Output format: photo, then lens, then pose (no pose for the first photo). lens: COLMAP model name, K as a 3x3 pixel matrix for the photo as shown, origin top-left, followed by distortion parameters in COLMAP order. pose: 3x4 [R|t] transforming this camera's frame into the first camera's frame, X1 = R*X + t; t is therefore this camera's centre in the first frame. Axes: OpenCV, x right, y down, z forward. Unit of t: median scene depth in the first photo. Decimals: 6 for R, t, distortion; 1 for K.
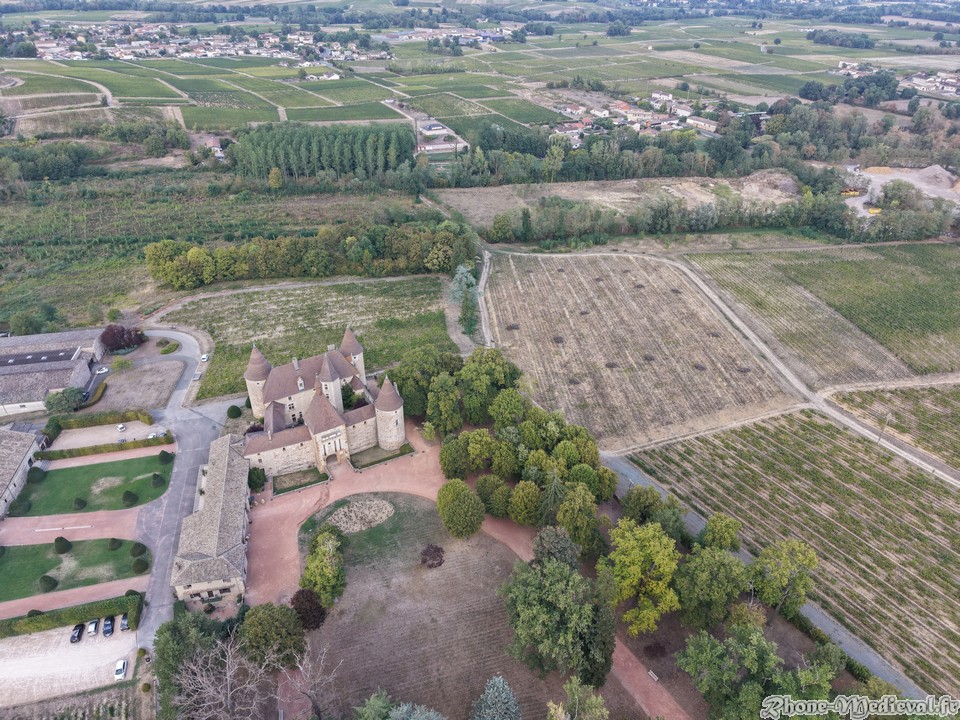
lens RADIAL K [[636.7, 0, 480.0], [0, 636.7, 360.0], [0, 0, 1]] dist [0.123221, -0.261602]
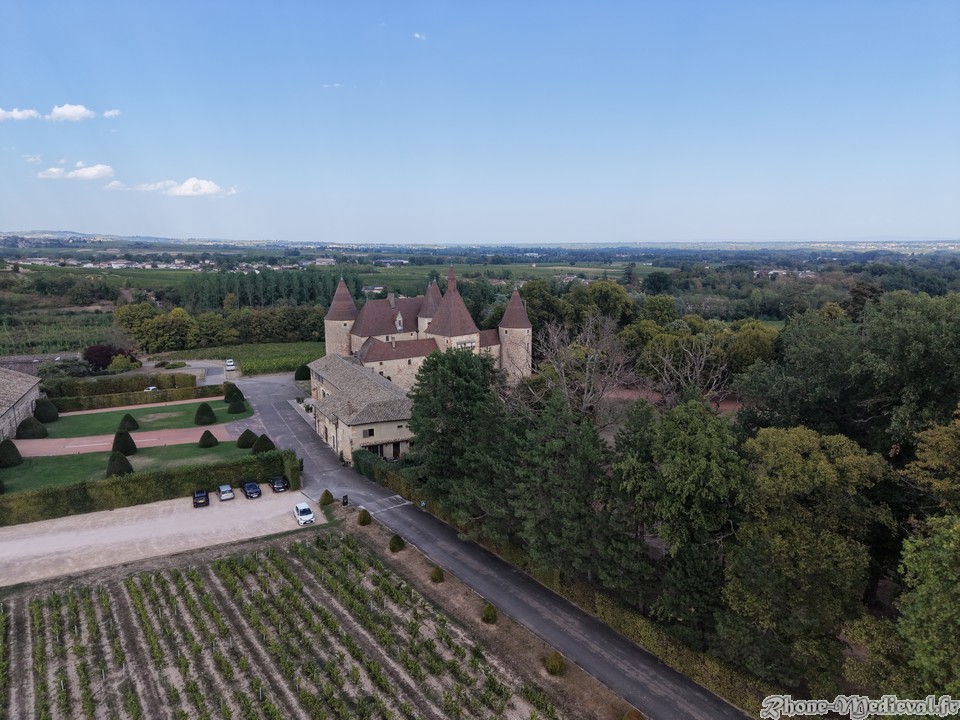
lens RADIAL K [[636.7, 0, 480.0], [0, 636.7, 360.0], [0, 0, 1]] dist [0.123221, -0.261602]
pose [[0.978620, -0.040311, 0.201686, -0.313330], [0.113209, 0.924265, -0.364580, 0.355603], [-0.171714, 0.379618, 0.909068, 0.236167]]
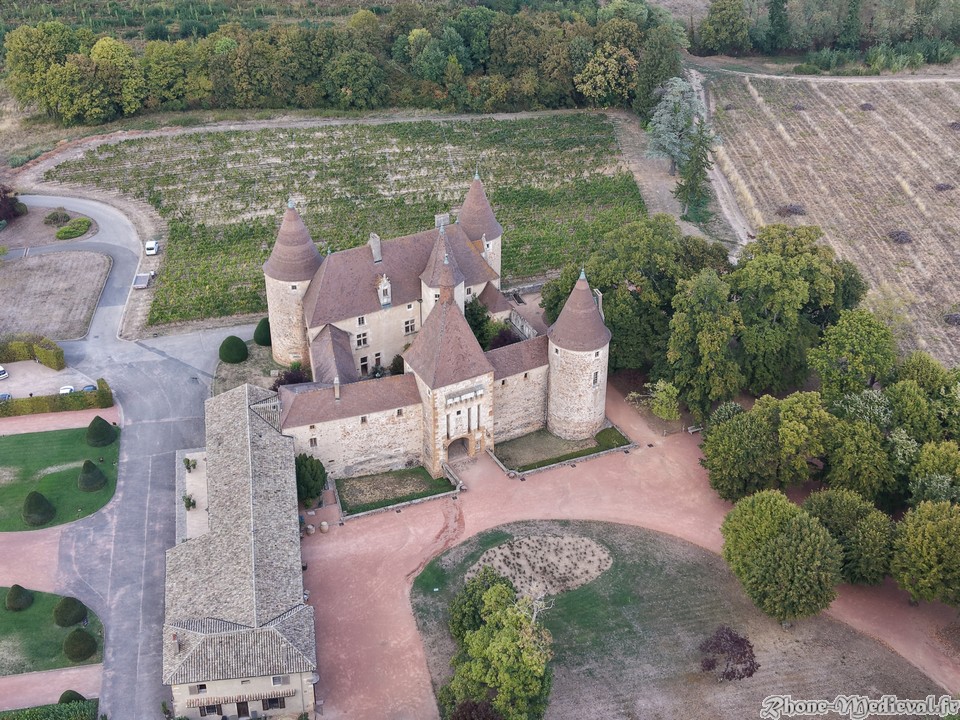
lens RADIAL K [[1267.5, 0, 480.0], [0, 1267.5, 360.0], [0, 0, 1]] dist [0.231347, -0.744203]
pose [[0.997784, 0.035885, -0.056030, -0.142529], [-0.035696, 0.999353, 0.004369, 0.073615], [0.056150, -0.002359, 0.998420, 0.075138]]
